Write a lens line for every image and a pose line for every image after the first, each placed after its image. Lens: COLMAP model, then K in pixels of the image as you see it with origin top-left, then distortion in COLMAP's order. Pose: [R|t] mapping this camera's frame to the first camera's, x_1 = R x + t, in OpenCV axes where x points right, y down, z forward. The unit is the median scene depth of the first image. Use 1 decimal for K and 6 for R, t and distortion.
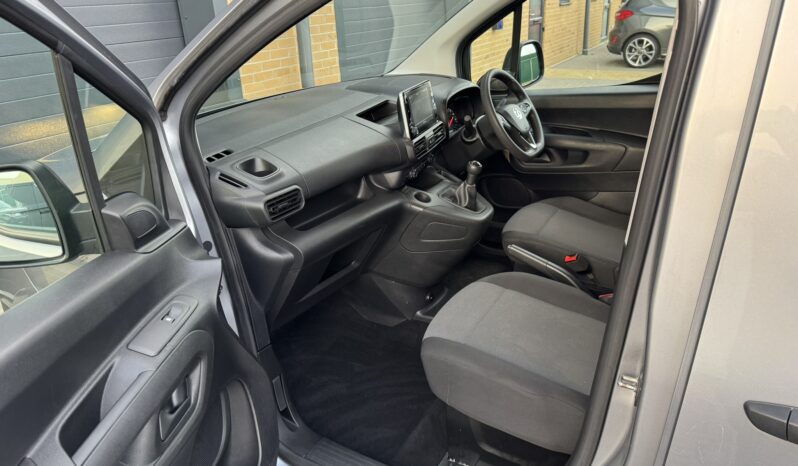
lens RADIAL K [[588.0, 0, 373.9], [0, 588.0, 219.5], [0, 0, 1]] dist [0.011235, -0.002761]
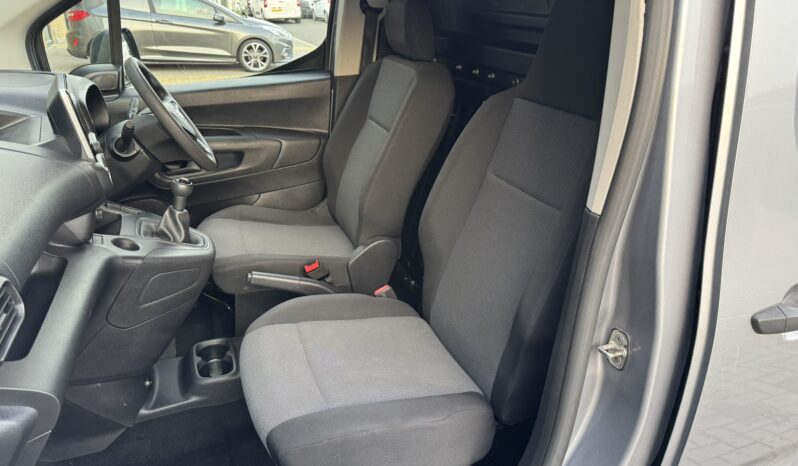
lens RADIAL K [[561.8, 0, 402.8], [0, 561.8, 229.3], [0, 0, 1]] dist [0.073273, -0.089192]
pose [[0.565142, -0.235775, 0.790585, -0.225811], [0.231664, 0.965088, 0.122214, -0.055261], [-0.791799, 0.114082, 0.600033, 0.334227]]
